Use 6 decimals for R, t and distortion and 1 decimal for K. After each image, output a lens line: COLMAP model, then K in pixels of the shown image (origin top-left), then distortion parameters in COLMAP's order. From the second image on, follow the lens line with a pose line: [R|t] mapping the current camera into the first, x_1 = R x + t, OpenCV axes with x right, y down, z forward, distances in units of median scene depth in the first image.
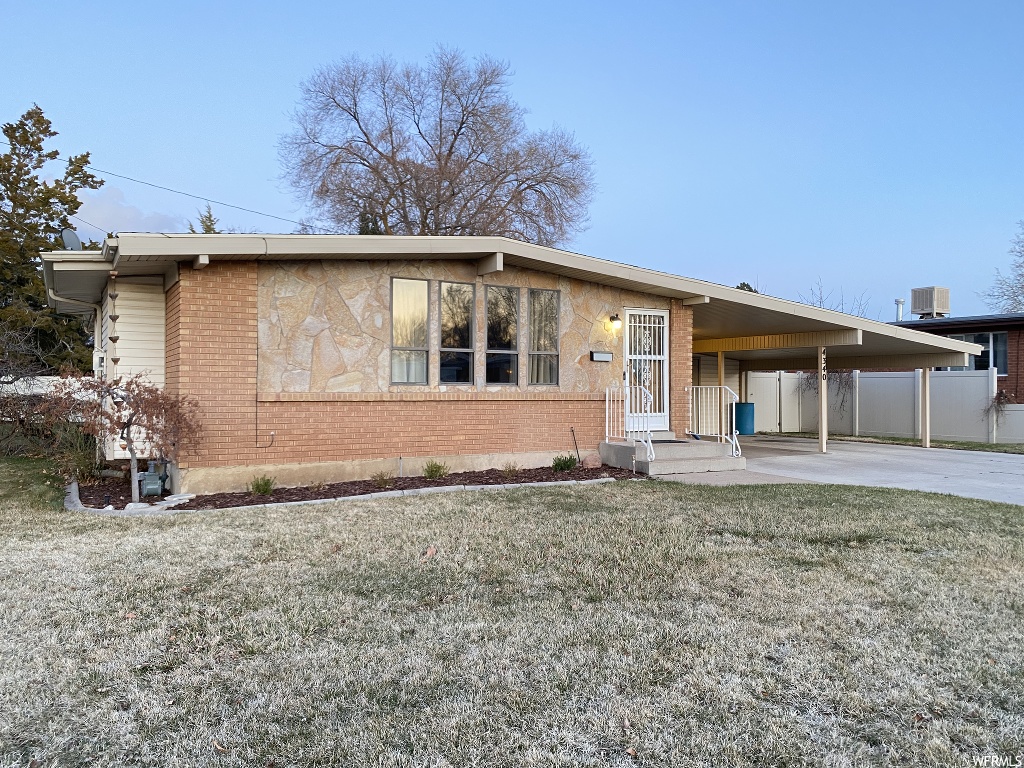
lens RADIAL K [[802.9, 0, 516.5], [0, 802.9, 385.7], [0, 0, 1]] dist [0.041720, -0.014163]
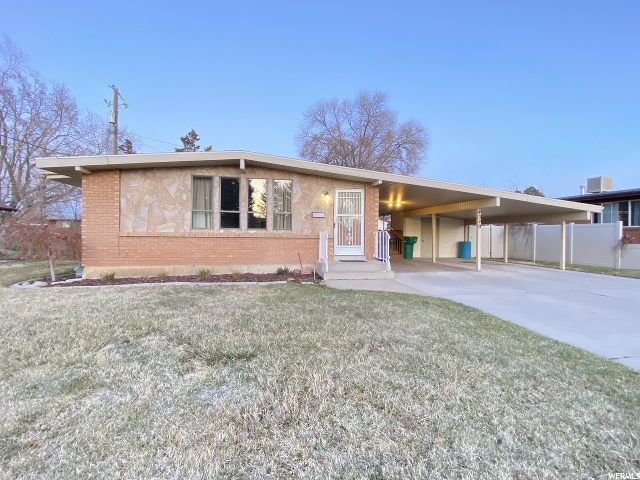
lens RADIAL K [[308.8, 0, 320.9], [0, 308.8, 238.7], [0, 0, 1]] dist [0.024095, -0.013146]
pose [[0.940623, 0.010134, -0.339303, 0.299615], [-0.005243, 0.999869, 0.015328, 0.007199], [0.339413, -0.012639, 0.940552, 0.276207]]
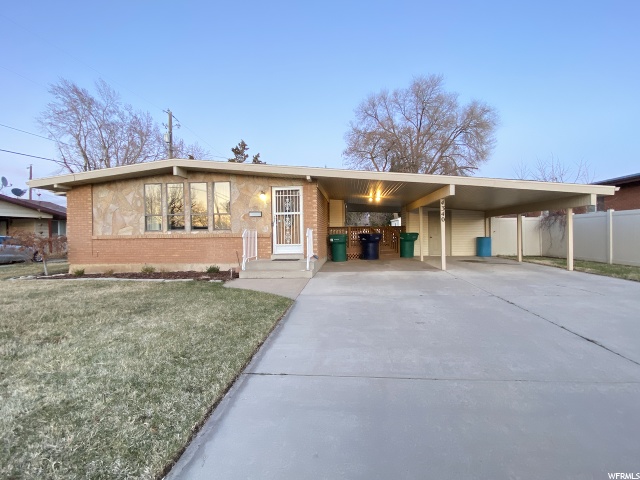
lens RADIAL K [[308.8, 0, 323.7], [0, 308.8, 239.9], [0, 0, 1]] dist [0.024095, -0.013146]
pose [[0.805468, -0.003941, -0.592626, 0.563856], [0.020269, 0.999576, 0.020901, 0.010526], [0.592292, -0.028847, 0.805207, 0.427542]]
